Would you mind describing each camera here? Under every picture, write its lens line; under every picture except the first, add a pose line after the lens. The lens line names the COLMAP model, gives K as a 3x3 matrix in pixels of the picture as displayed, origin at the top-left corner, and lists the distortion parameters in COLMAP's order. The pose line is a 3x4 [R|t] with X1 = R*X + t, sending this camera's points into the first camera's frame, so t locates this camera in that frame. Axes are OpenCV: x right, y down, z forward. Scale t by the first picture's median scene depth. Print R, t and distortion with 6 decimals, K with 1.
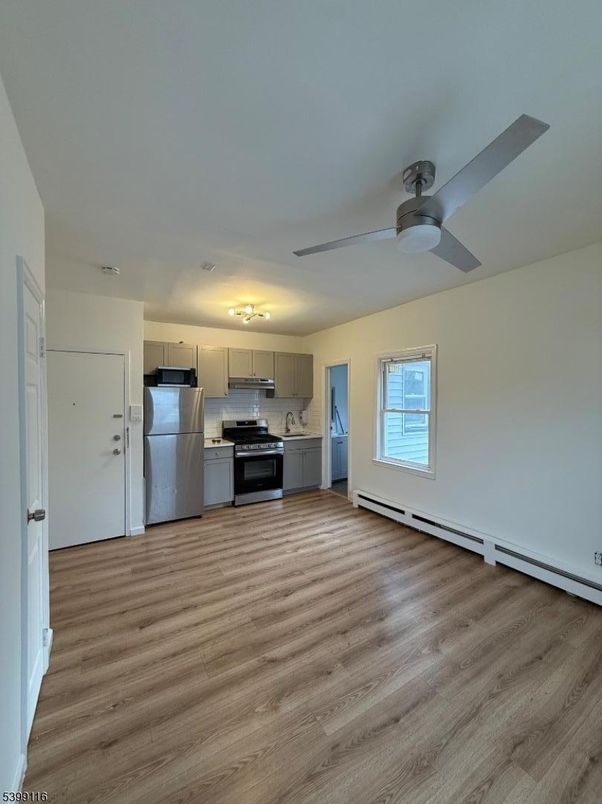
lens RADIAL K [[318.7, 0, 301.0], [0, 318.7, 402.0], [0, 0, 1]] dist [0.000646, -0.000016]
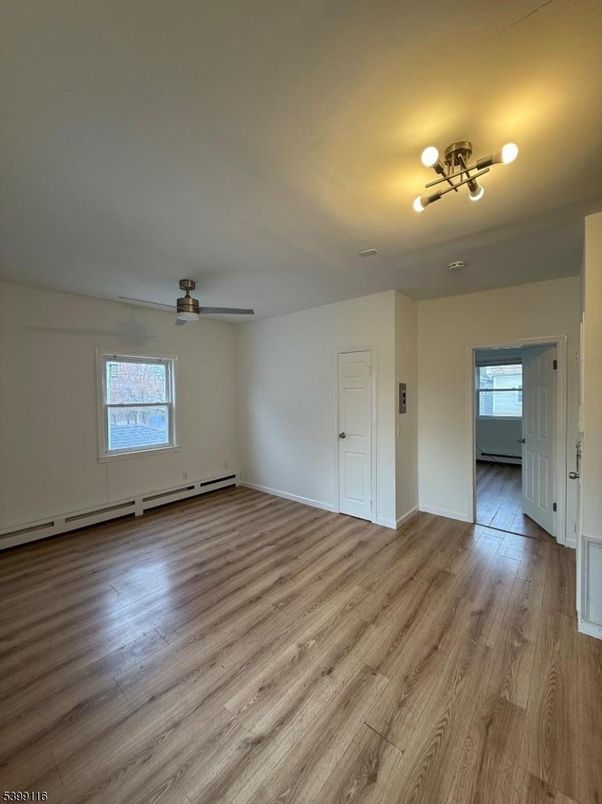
lens RADIAL K [[318.7, 0, 301.0], [0, 318.7, 402.0], [0, 0, 1]] dist [0.000646, -0.000016]
pose [[-0.949068, 0.020279, -0.314418, 0.189847], [0.008427, 0.999203, 0.039008, -0.027473], [0.314959, 0.034372, -0.948483, 1.782134]]
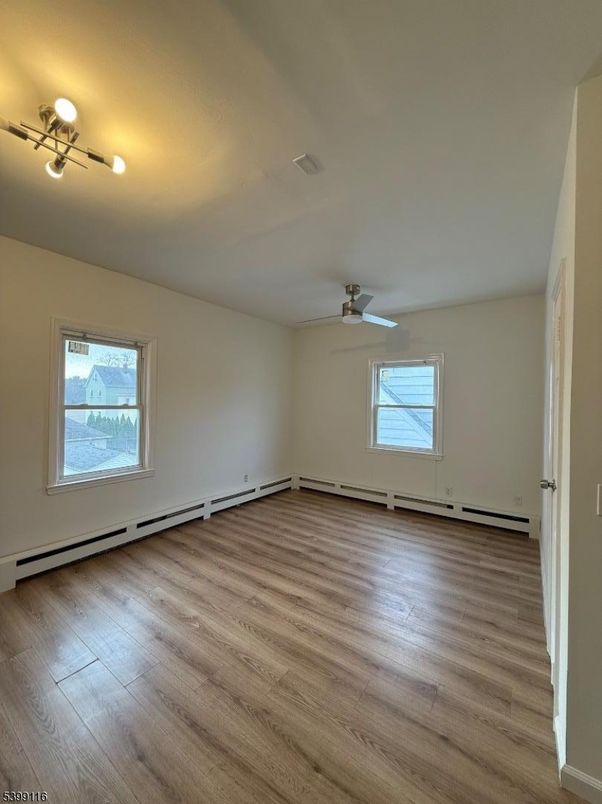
lens RADIAL K [[318.7, 0, 301.0], [0, 318.7, 402.0], [0, 0, 1]] dist [0.000646, -0.000016]
pose [[-0.393836, -0.004197, 0.919171, -0.811140], [-0.006621, 0.999977, 0.001729, 0.017031], [-0.919157, -0.005405, -0.393854, 1.207942]]
